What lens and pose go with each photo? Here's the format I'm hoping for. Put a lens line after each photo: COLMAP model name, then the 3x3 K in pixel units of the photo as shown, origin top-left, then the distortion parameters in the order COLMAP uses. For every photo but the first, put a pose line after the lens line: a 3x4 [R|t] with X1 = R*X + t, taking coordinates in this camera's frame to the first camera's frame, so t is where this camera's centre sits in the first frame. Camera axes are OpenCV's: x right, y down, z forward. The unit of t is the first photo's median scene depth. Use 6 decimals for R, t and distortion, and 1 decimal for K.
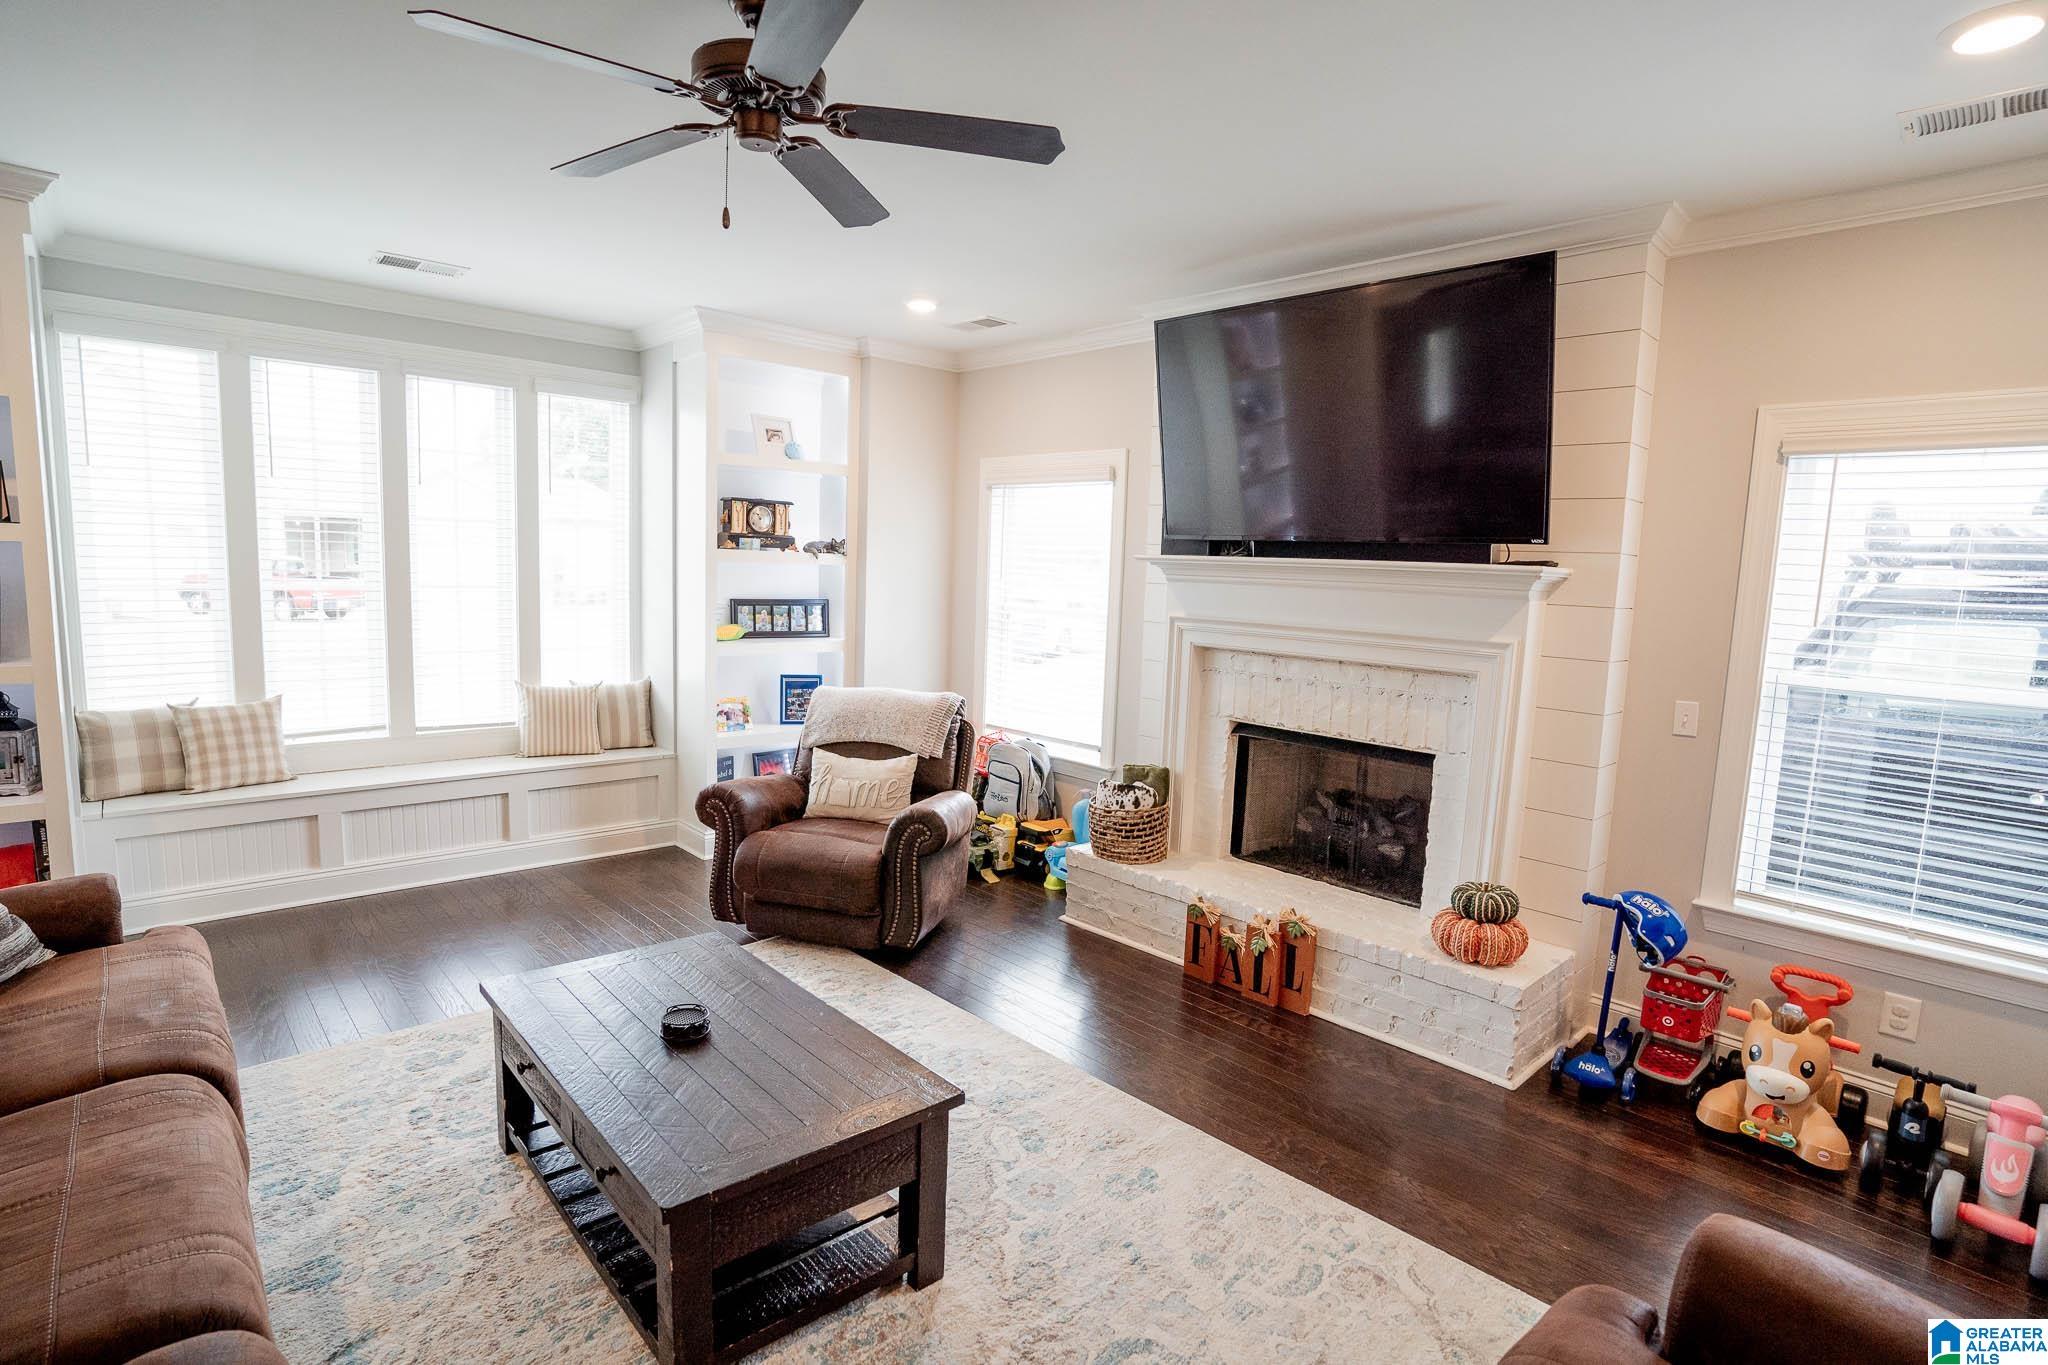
lens RADIAL K [[1025.1, 0, 1016.6], [0, 1025.1, 692.3], [0, 0, 1]] dist [-0.073711, 0.037802]
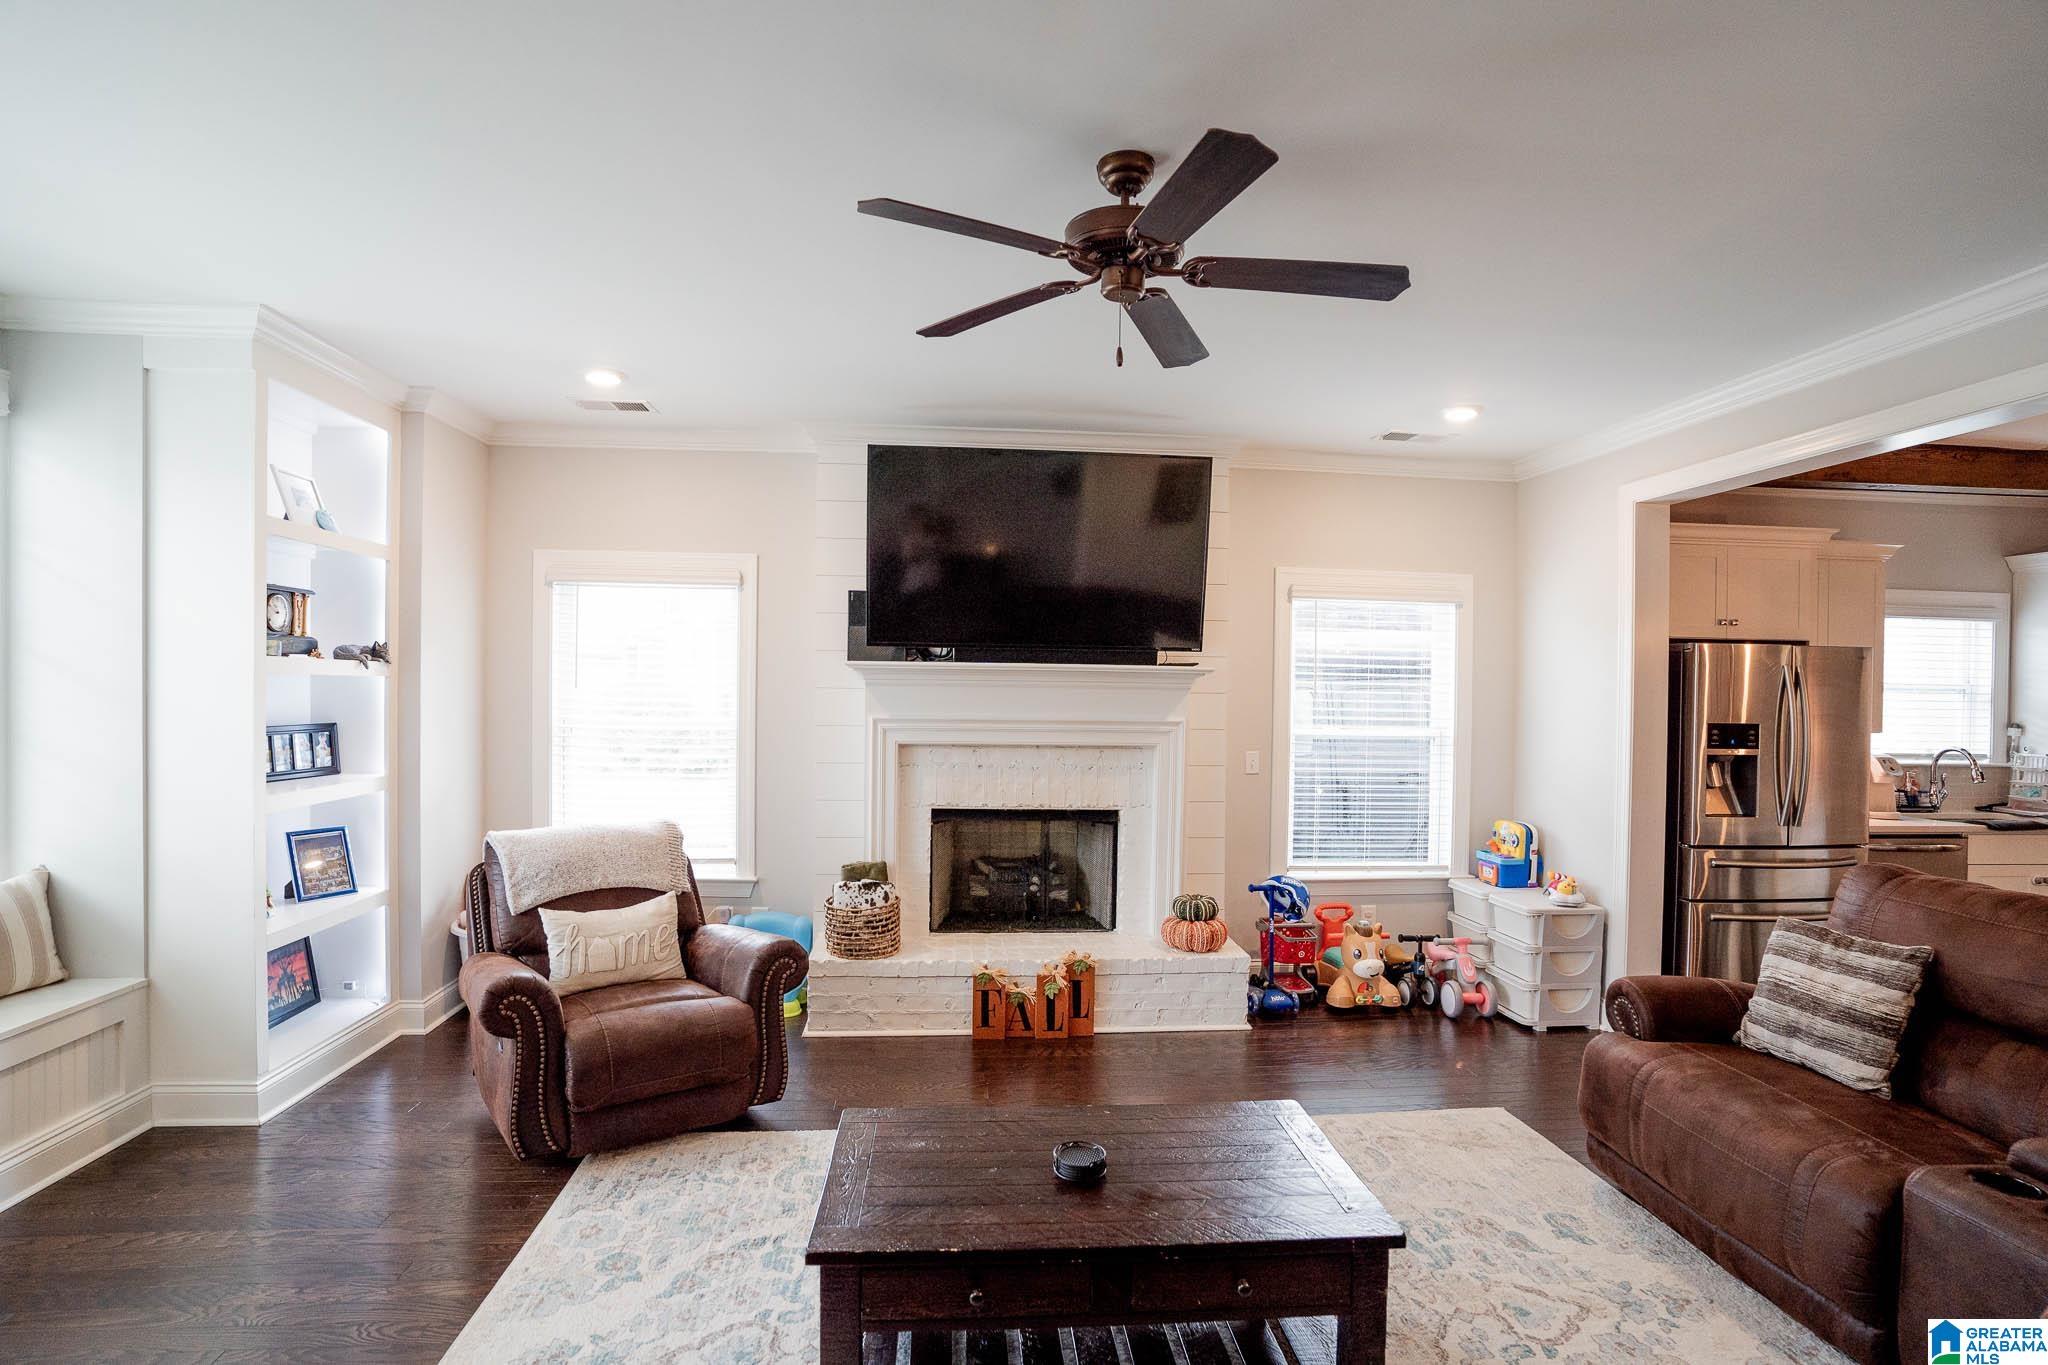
lens RADIAL K [[1025.1, 0, 1016.6], [0, 1025.1, 692.3], [0, 0, 1]] dist [-0.073711, 0.037802]
pose [[0.609376, -0.031080, 0.792272, -0.654710], [0.106261, 0.993418, -0.042759, -0.043312], [-0.785729, 0.110244, 0.608668, 0.253549]]
